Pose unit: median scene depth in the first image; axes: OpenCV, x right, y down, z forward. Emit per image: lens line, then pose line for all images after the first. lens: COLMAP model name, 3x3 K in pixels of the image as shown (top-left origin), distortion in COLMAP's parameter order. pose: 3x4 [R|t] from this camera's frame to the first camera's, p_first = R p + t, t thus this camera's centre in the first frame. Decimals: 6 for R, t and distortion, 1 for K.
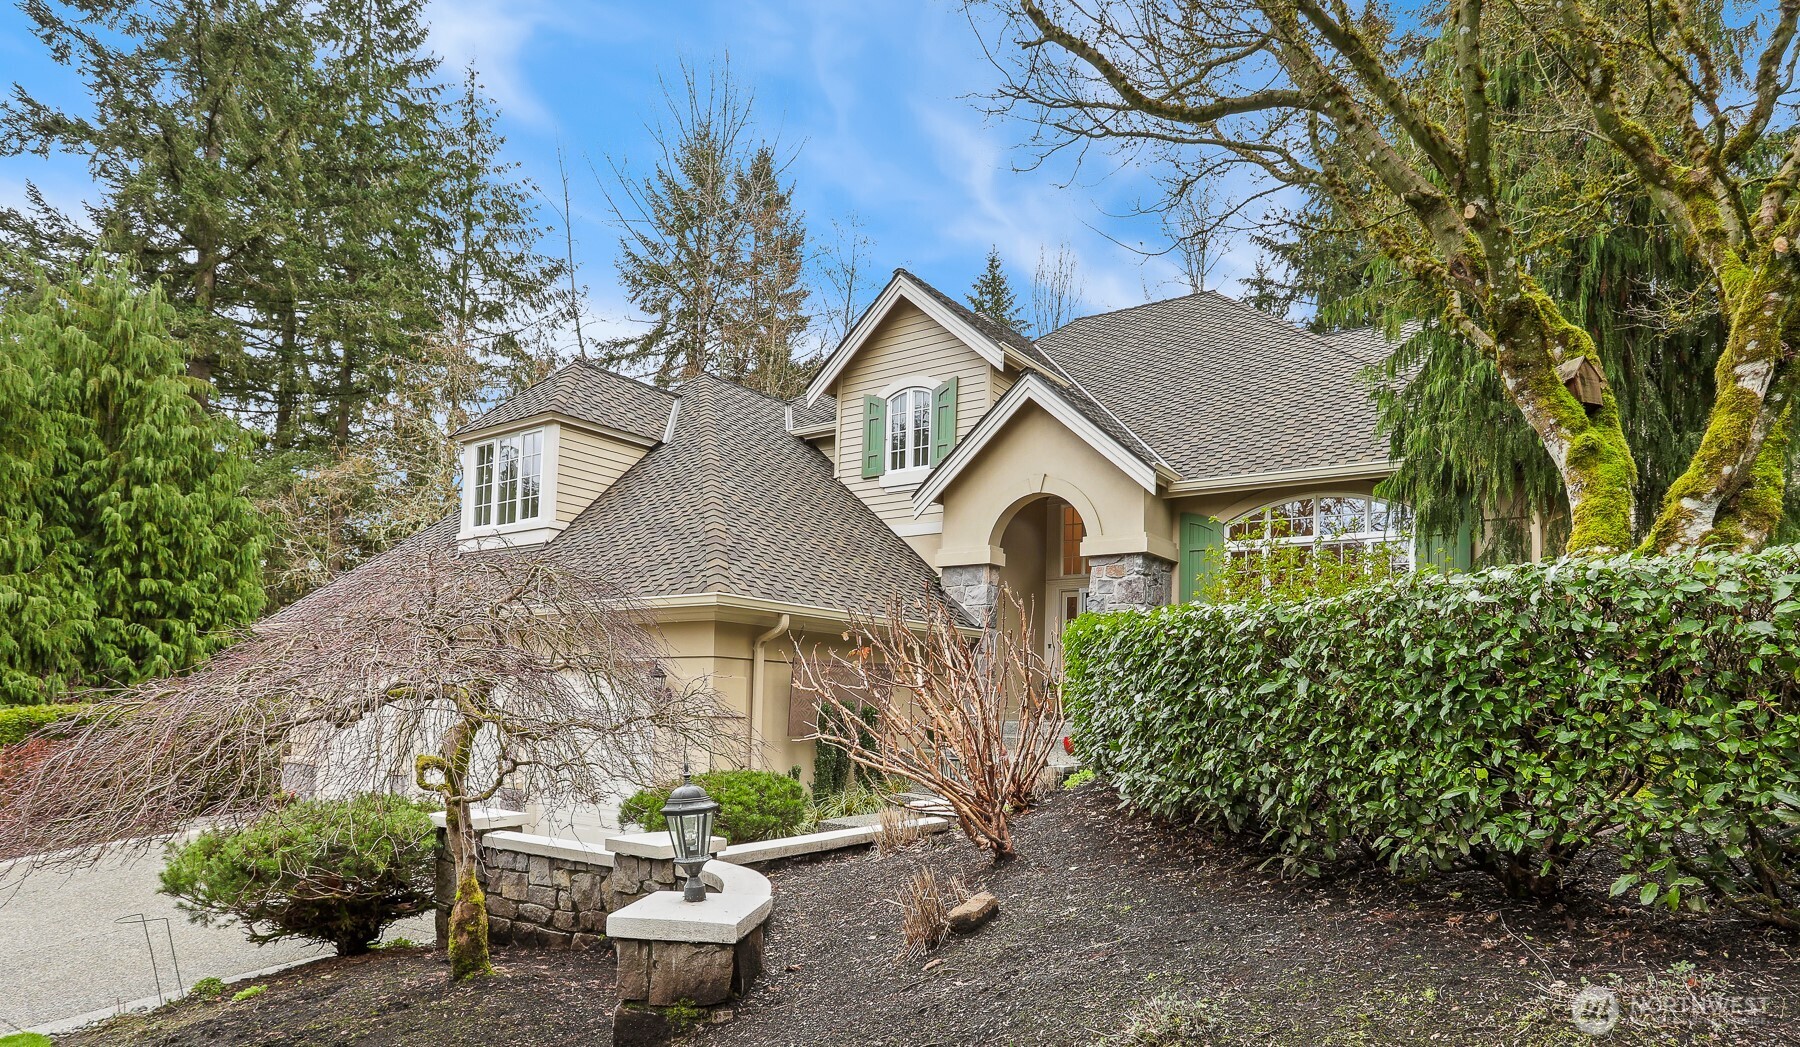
lens RADIAL K [[1021.2, 0, 900.3], [0, 1021.2, 527.6], [0, 0, 1]] dist [-0.006927, -0.000288]
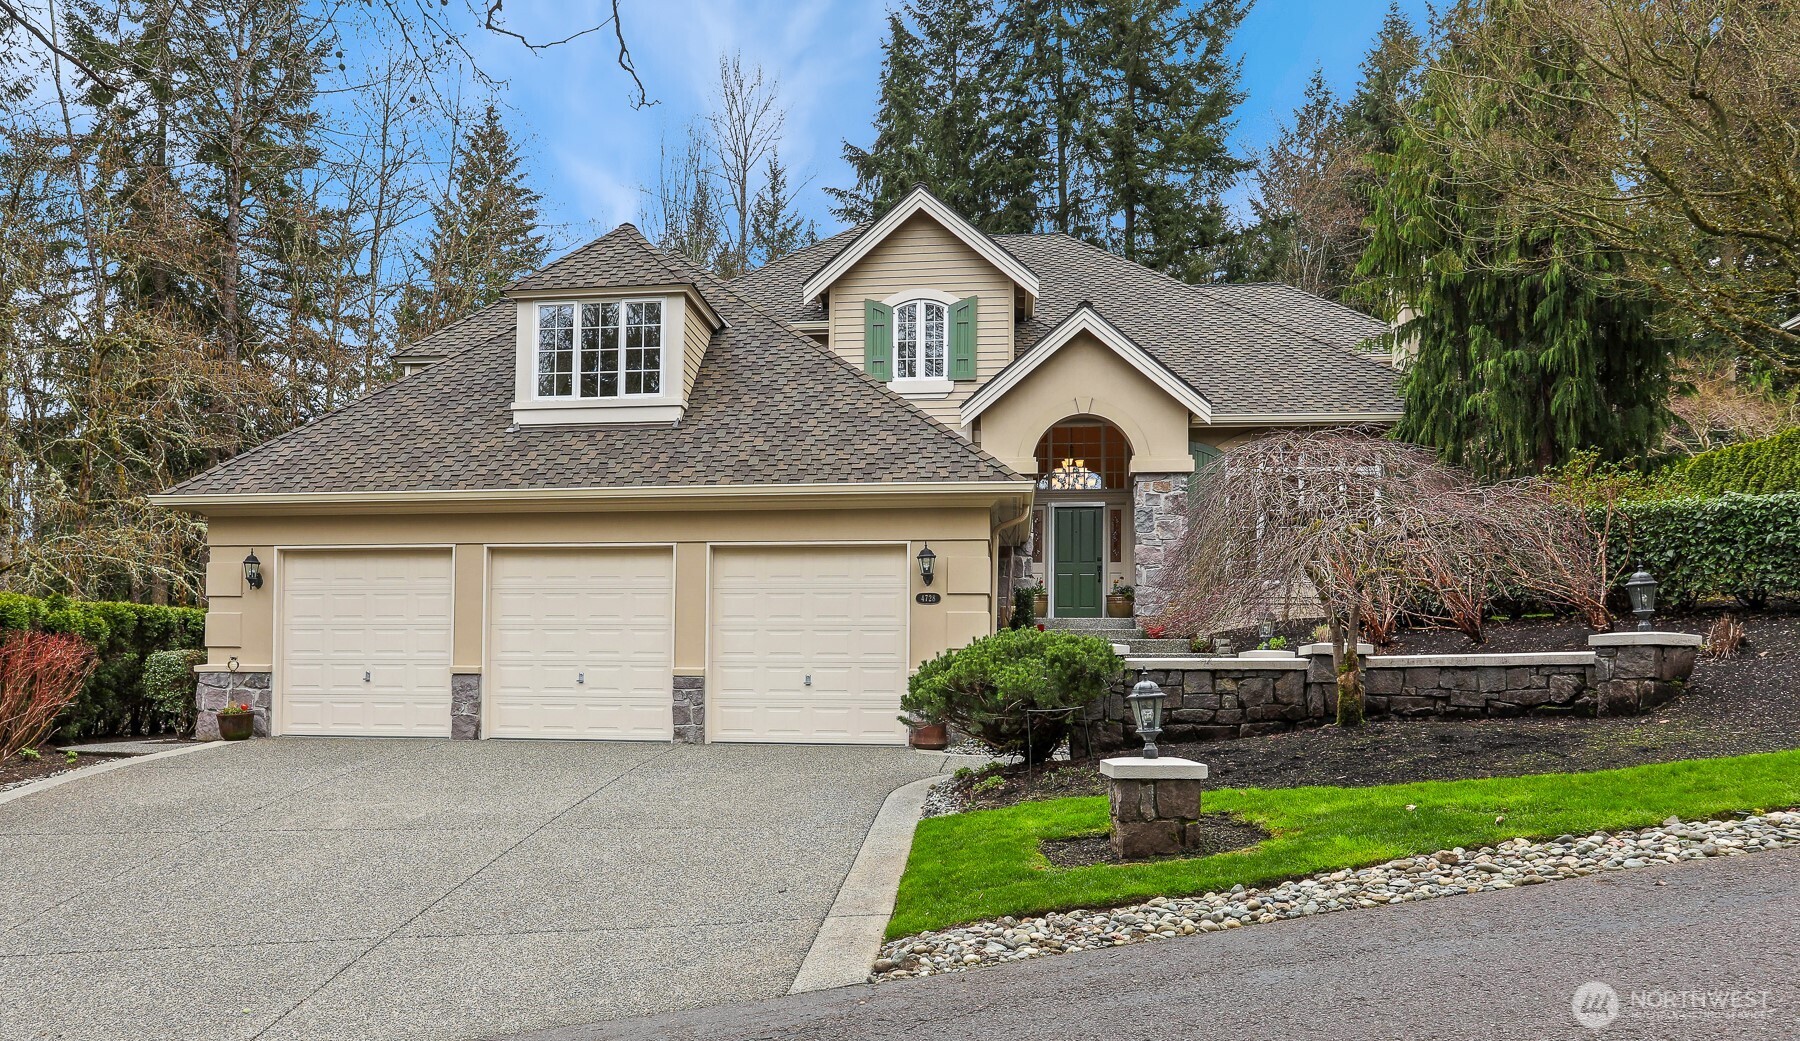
lens RADIAL K [[1182.9, 0, 900.0], [0, 1182.9, 522.1], [0, 0, 1]] dist [0.002098, 0.000069]
pose [[0.883383, 0.044261, 0.466557, -0.646505], [-0.069936, 0.996833, 0.037850, 0.049430], [-0.463404, -0.066066, 0.883681, -0.059286]]
